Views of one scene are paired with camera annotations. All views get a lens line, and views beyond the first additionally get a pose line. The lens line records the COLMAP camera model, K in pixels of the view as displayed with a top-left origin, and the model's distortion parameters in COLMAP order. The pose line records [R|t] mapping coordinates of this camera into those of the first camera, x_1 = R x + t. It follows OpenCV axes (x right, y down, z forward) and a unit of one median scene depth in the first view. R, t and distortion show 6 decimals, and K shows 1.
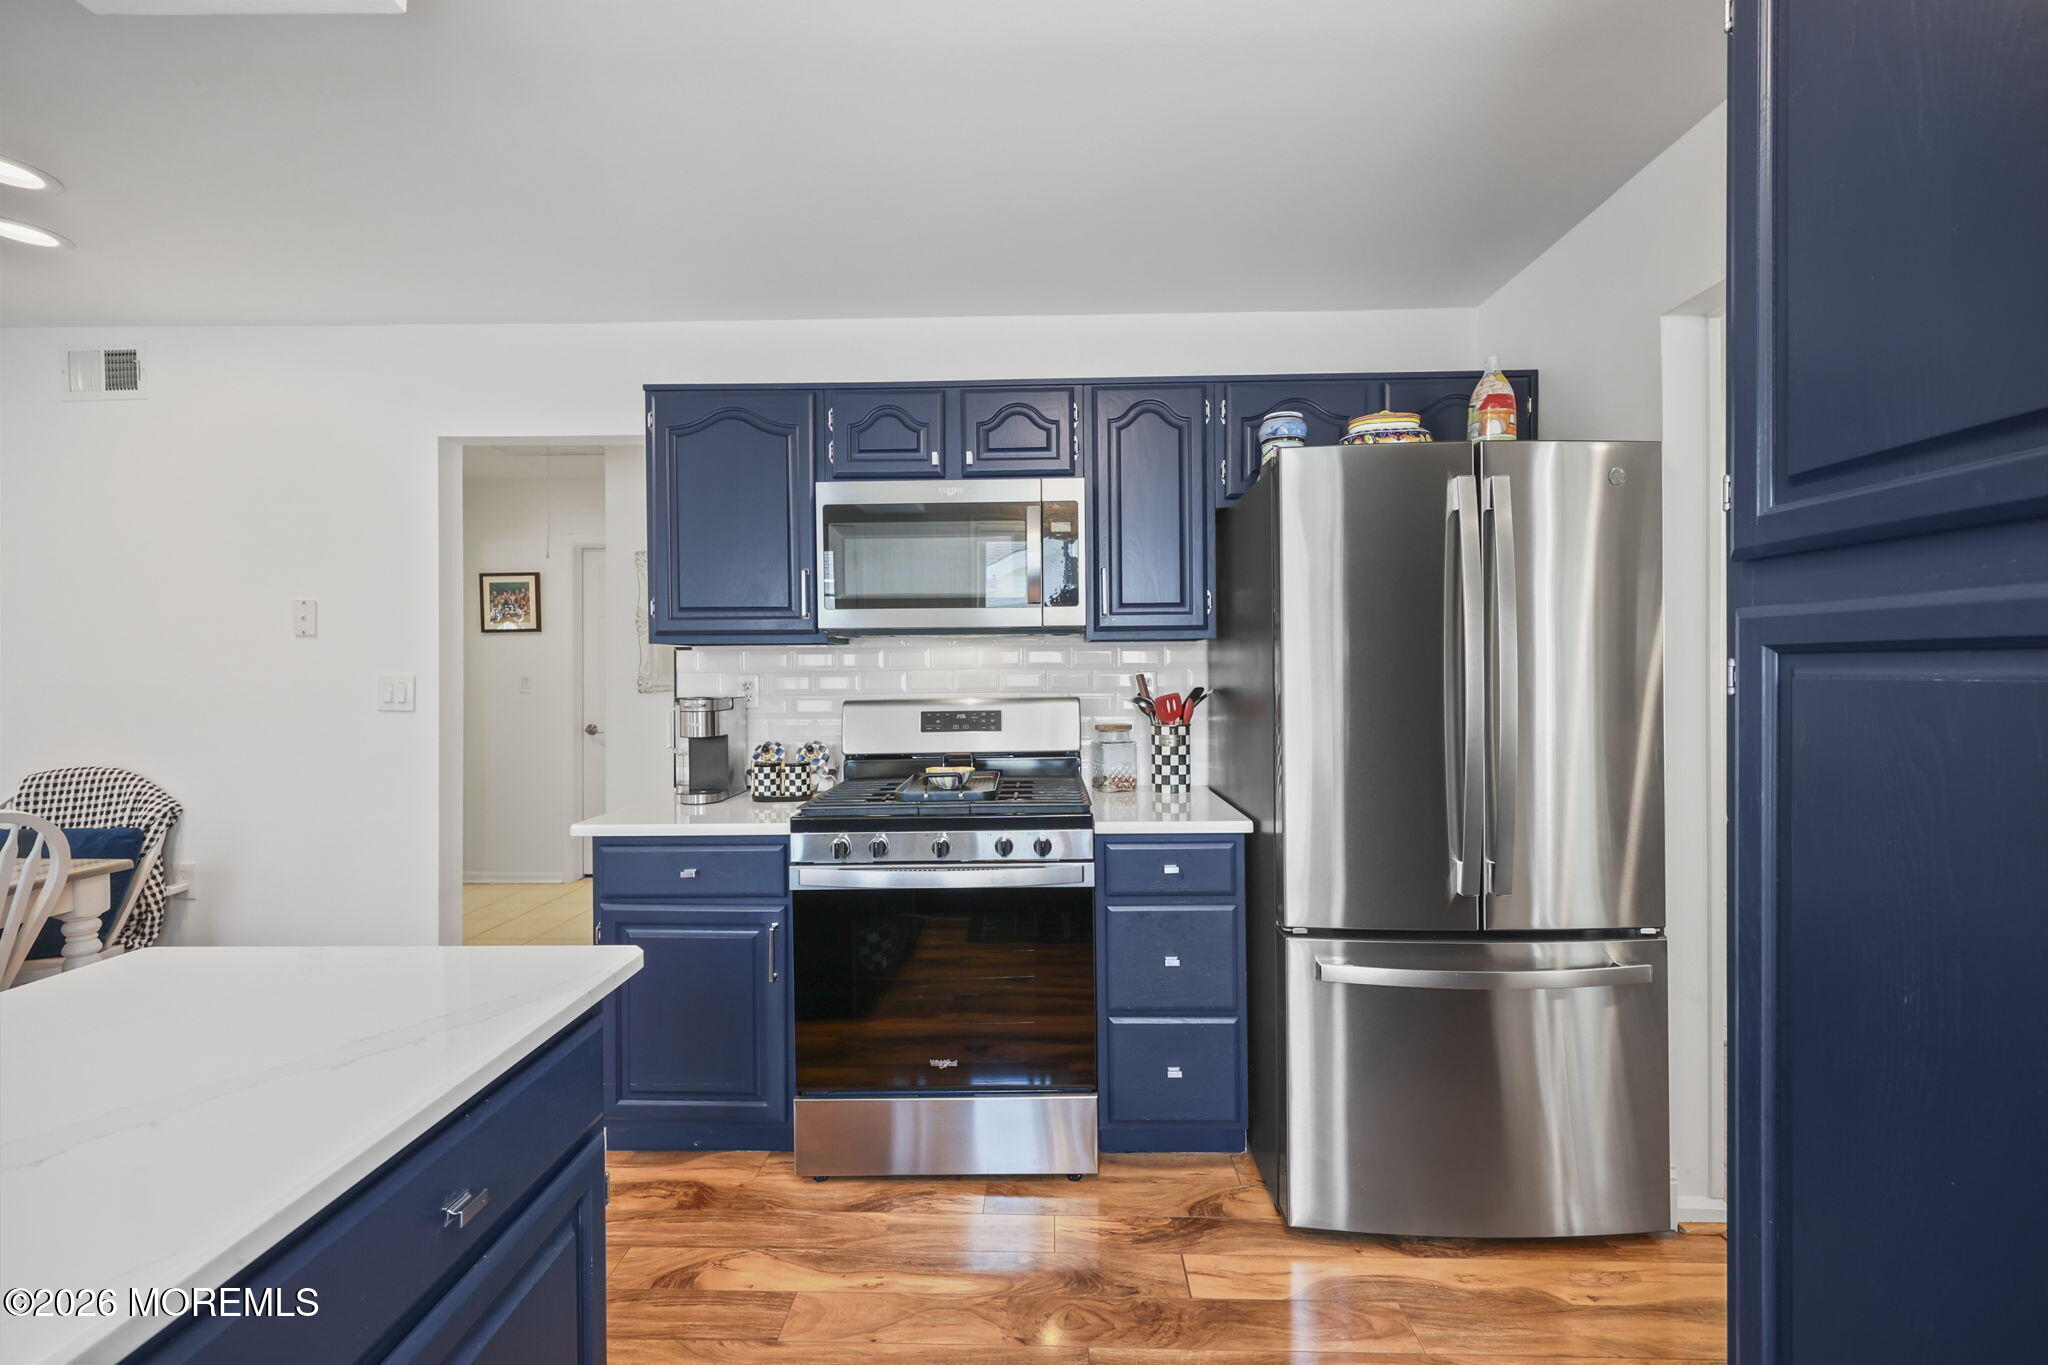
lens RADIAL K [[826.0, 0, 1030.5], [0, 826.0, 668.7], [0, 0, 1]] dist [-0.002815, 0.000306]
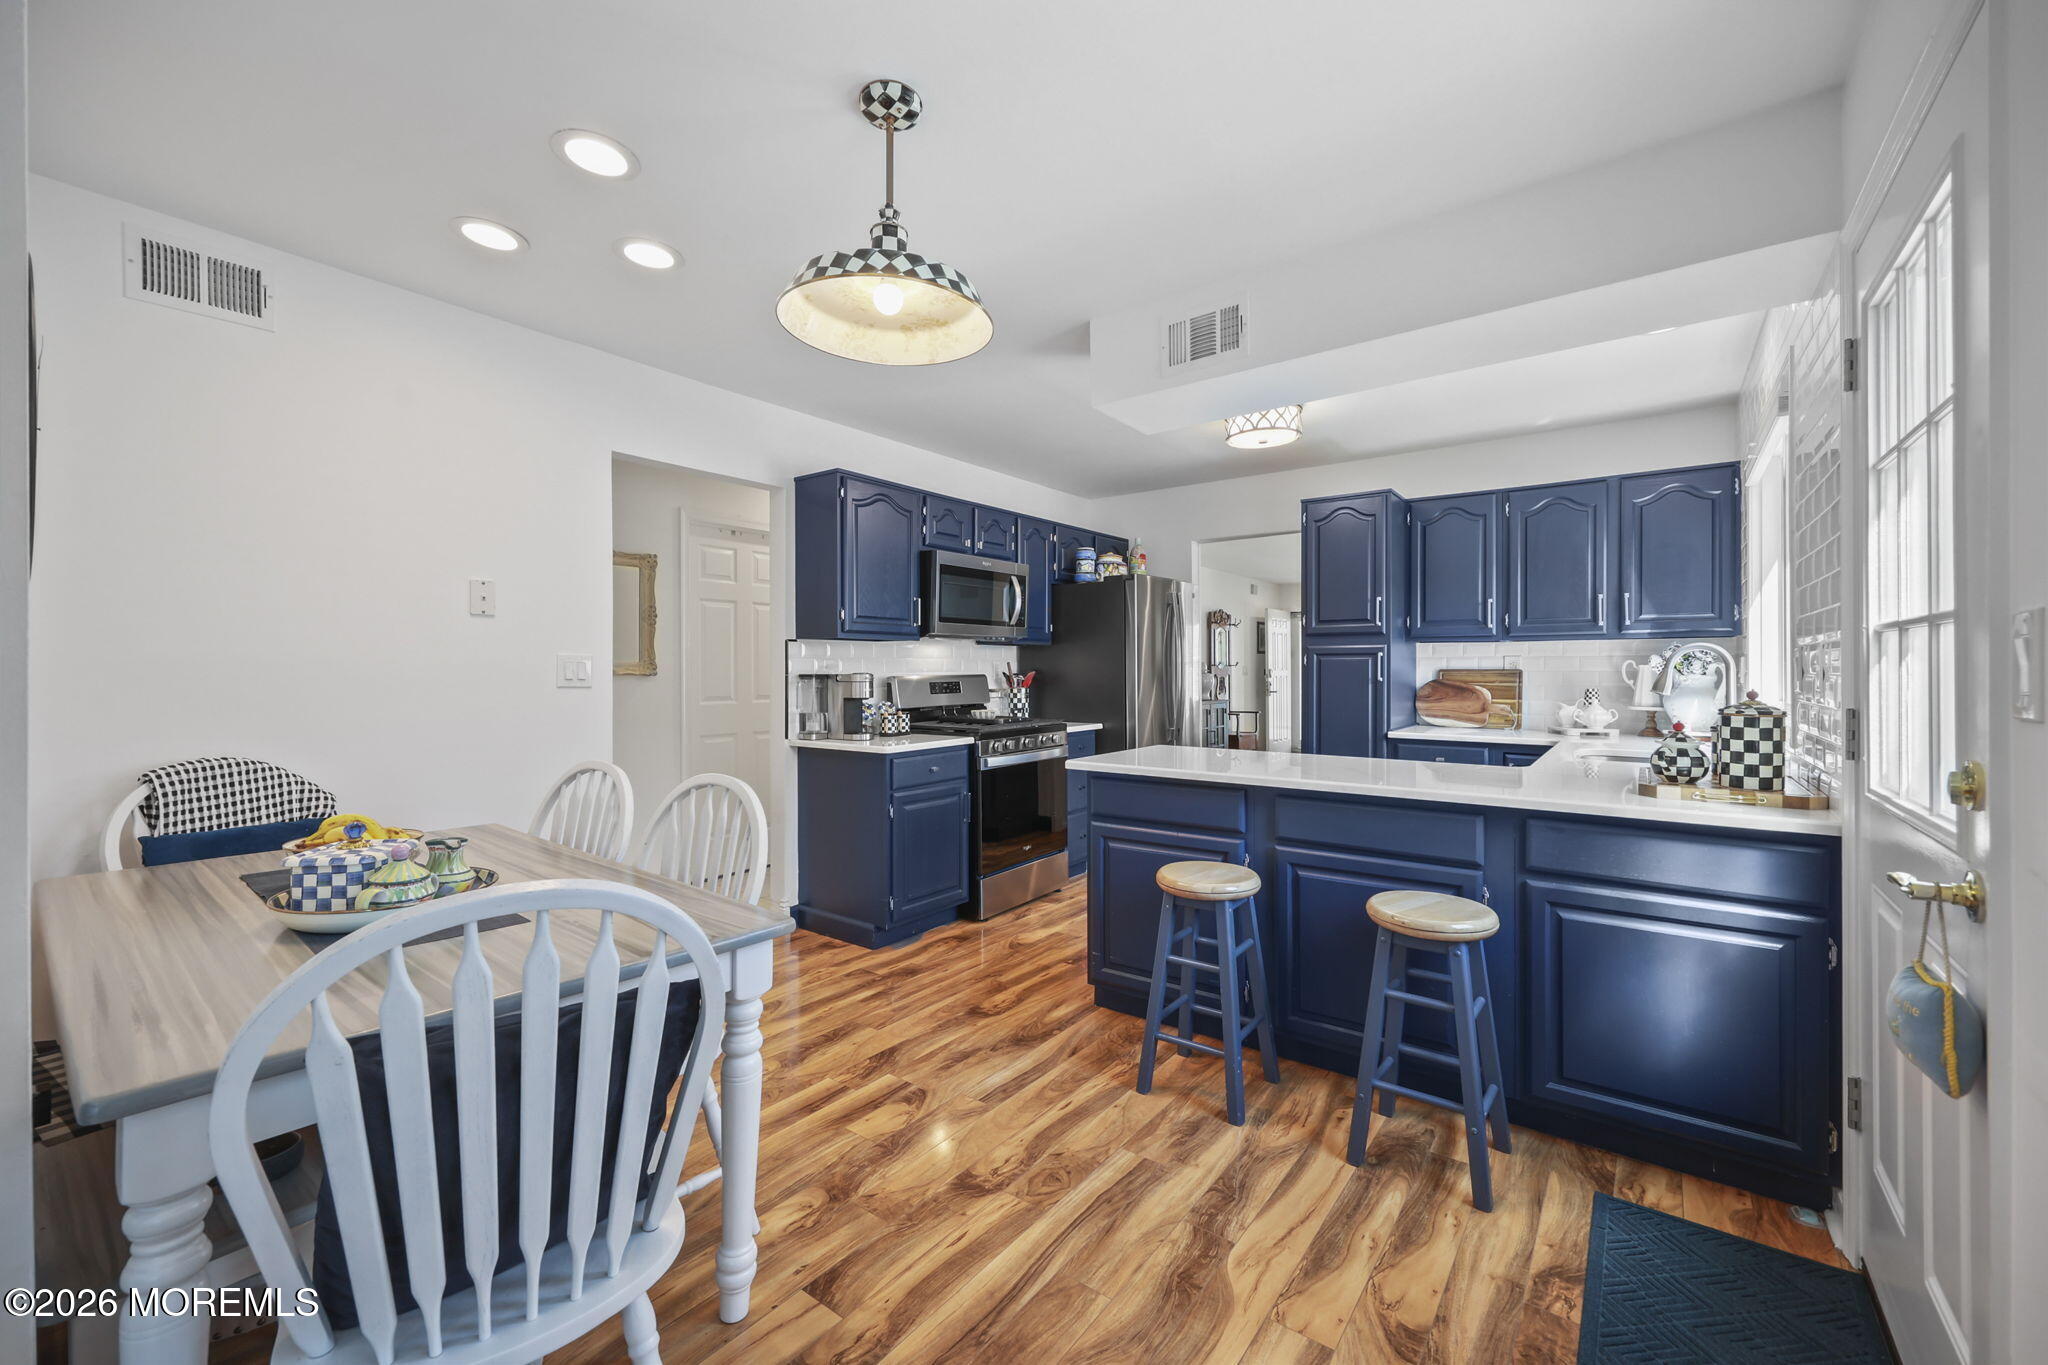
lens RADIAL K [[826.0, 0, 1029.9], [0, 826.0, 671.6], [0, 0, 1]] dist [-0.002815, 0.000306]
pose [[0.582858, 0.004523, 0.812562, -1.781143], [-0.003419, 0.999989, -0.003114, 0.042835], [-0.812567, -0.000963, 0.582867, -0.211281]]
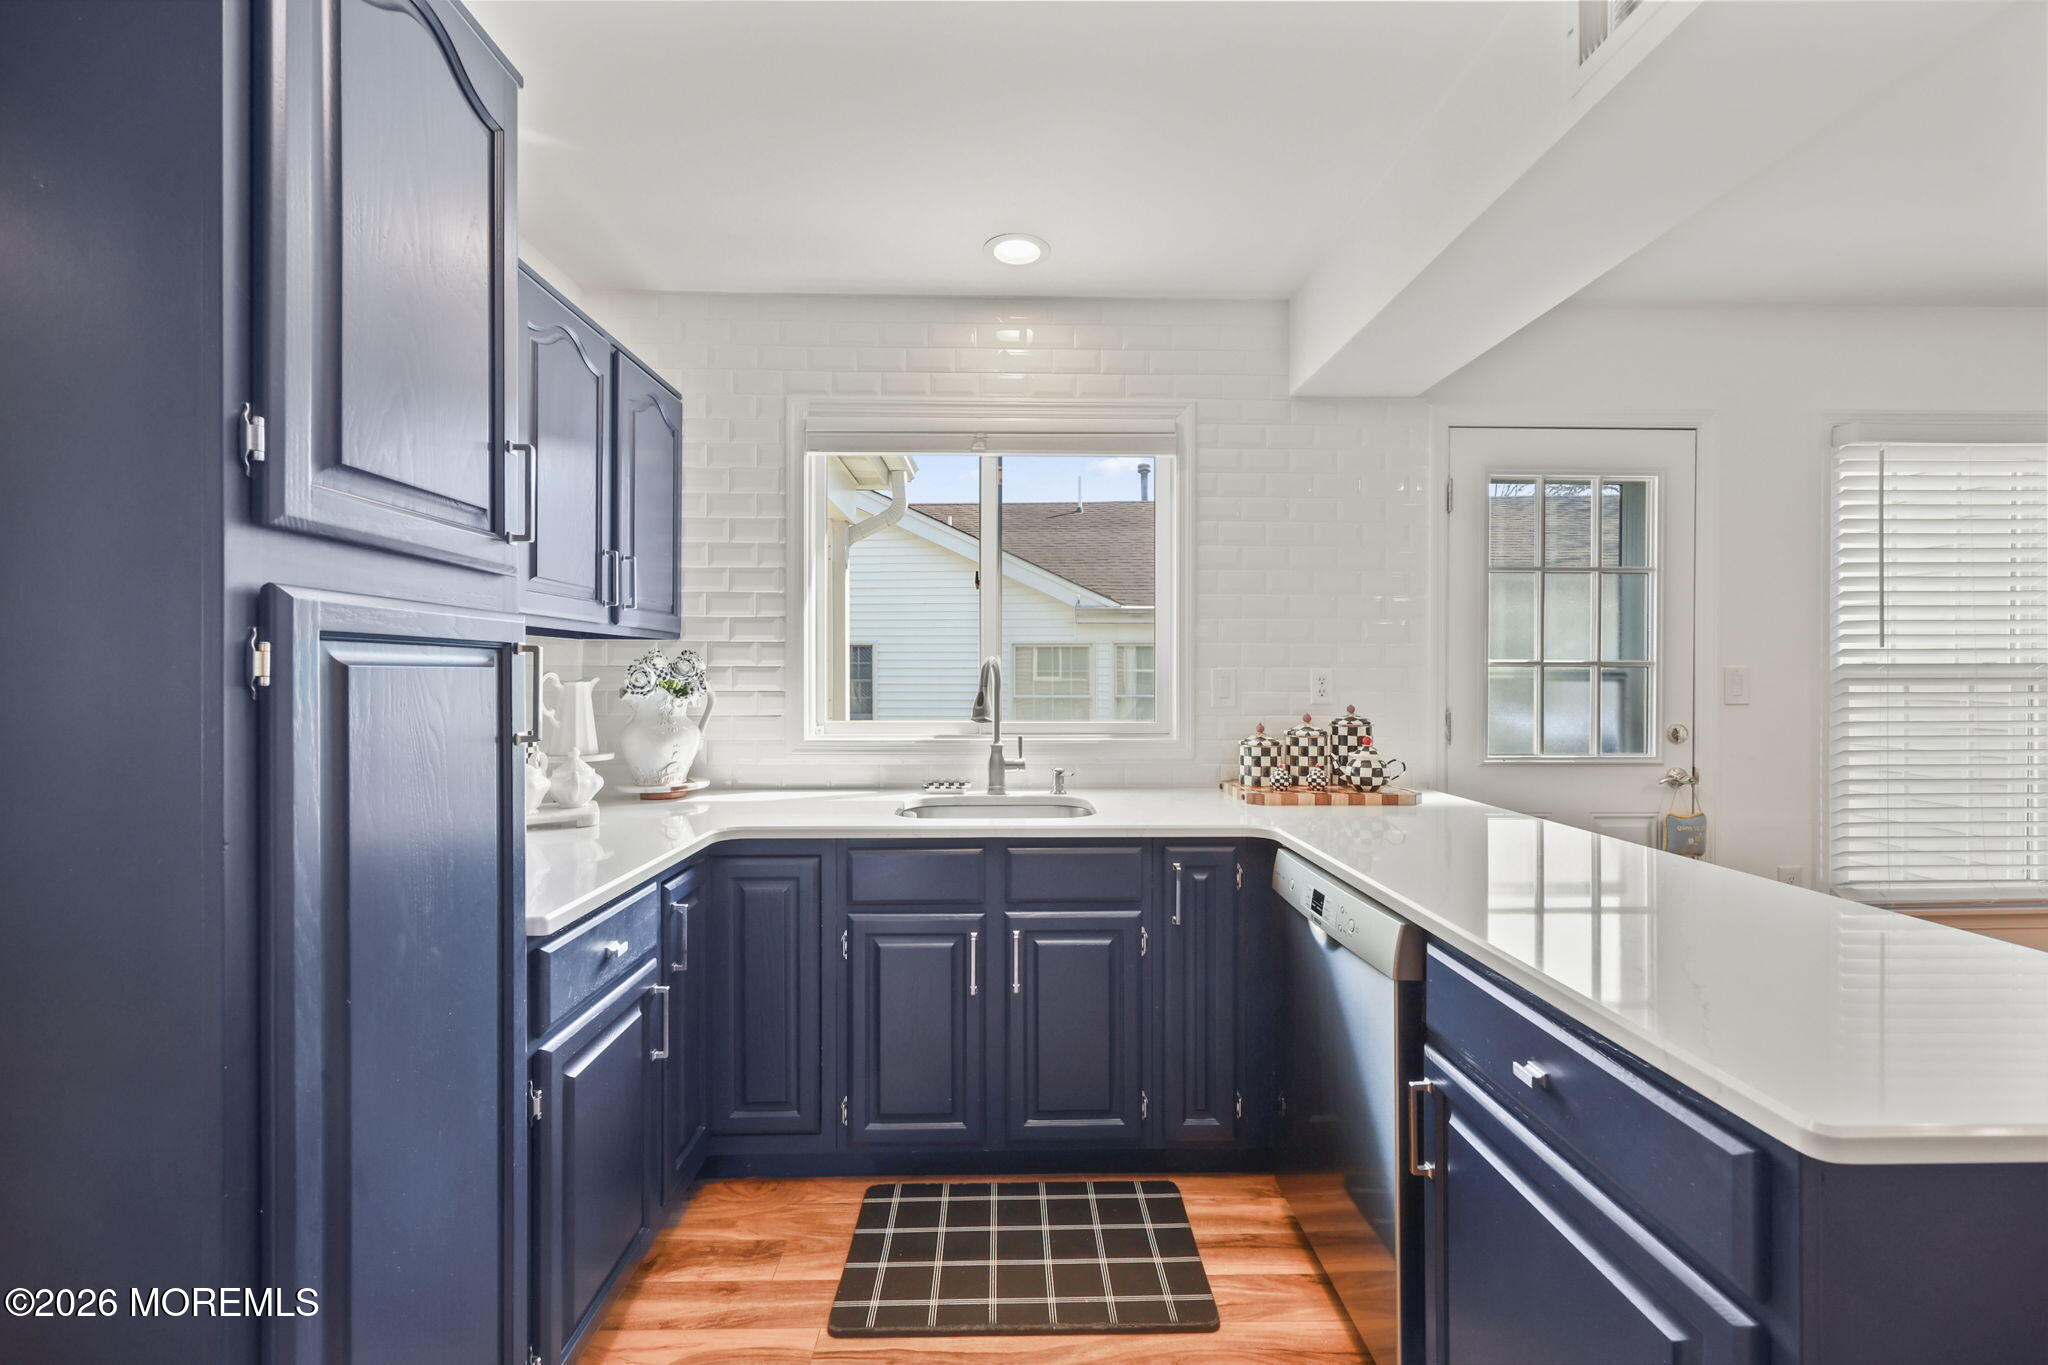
lens RADIAL K [[876.5, 0, 1028.1], [0, 876.5, 674.9], [0, 0, 1]] dist [0.004161, 0.000166]
pose [[-0.998714, 0.005552, -0.050389, 0.067472], [0.005633, 0.999983, -0.001465, 0.012498], [0.050380, -0.001747, -0.998729, 0.932001]]
